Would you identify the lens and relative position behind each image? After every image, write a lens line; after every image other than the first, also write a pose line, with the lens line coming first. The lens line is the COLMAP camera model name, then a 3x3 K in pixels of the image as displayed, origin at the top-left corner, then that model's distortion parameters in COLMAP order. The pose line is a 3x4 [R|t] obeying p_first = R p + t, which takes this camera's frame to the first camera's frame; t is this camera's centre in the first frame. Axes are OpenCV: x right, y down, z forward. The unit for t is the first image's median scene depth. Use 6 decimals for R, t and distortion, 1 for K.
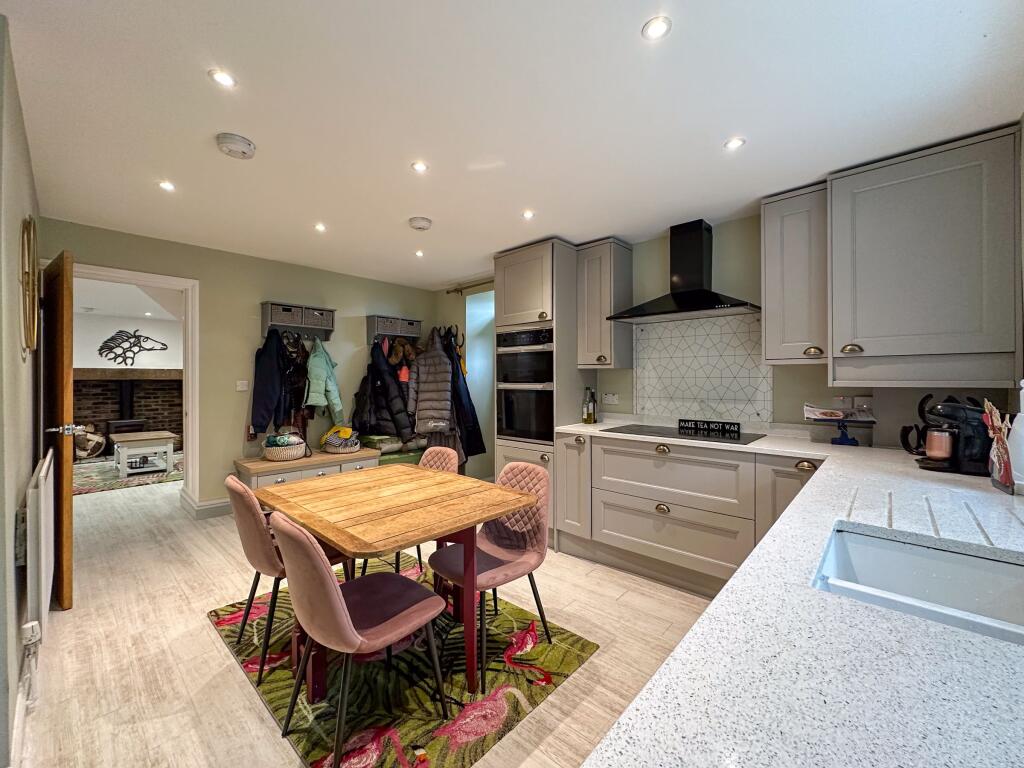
lens RADIAL K [[418.0, 0, 522.8], [0, 418.0, 382.3], [0, 0, 1]] dist [-0.004456, -0.000473]
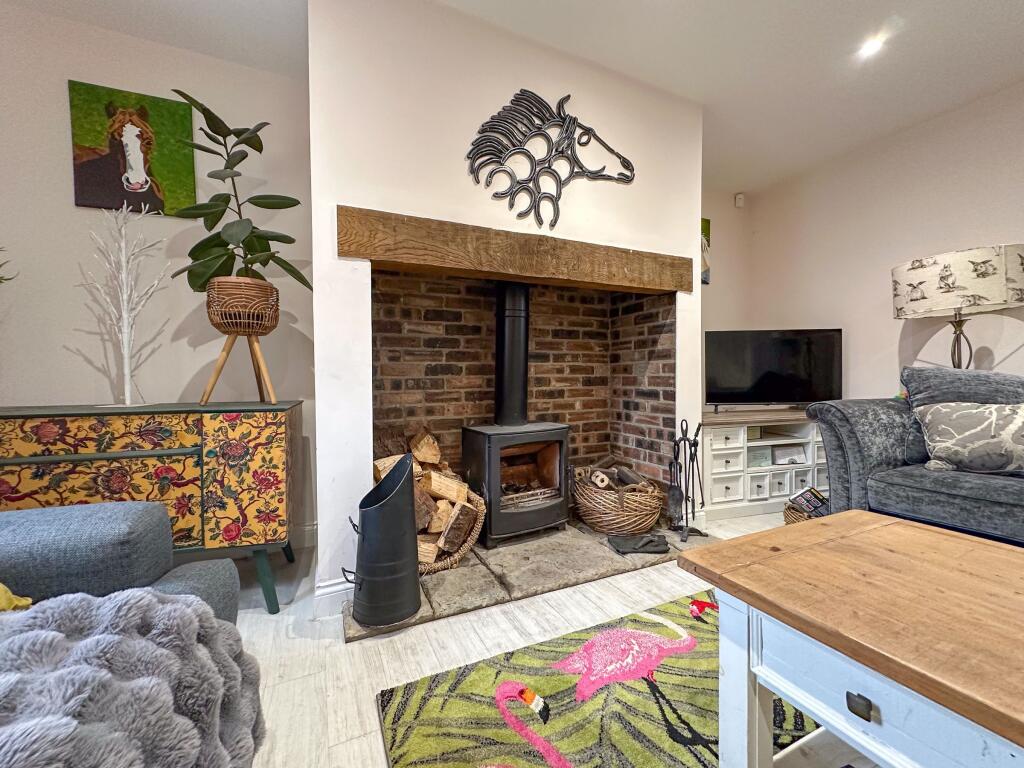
lens RADIAL K [[418.0, 0, 526.9], [0, 418.0, 386.6], [0, 0, 1]] dist [-0.004456, -0.000473]
pose [[0.928751, 0.006472, -0.370649, -1.529276], [0.001419, 0.999778, 0.021012, 0.103798], [0.370702, -0.020041, 0.928535, 1.323554]]
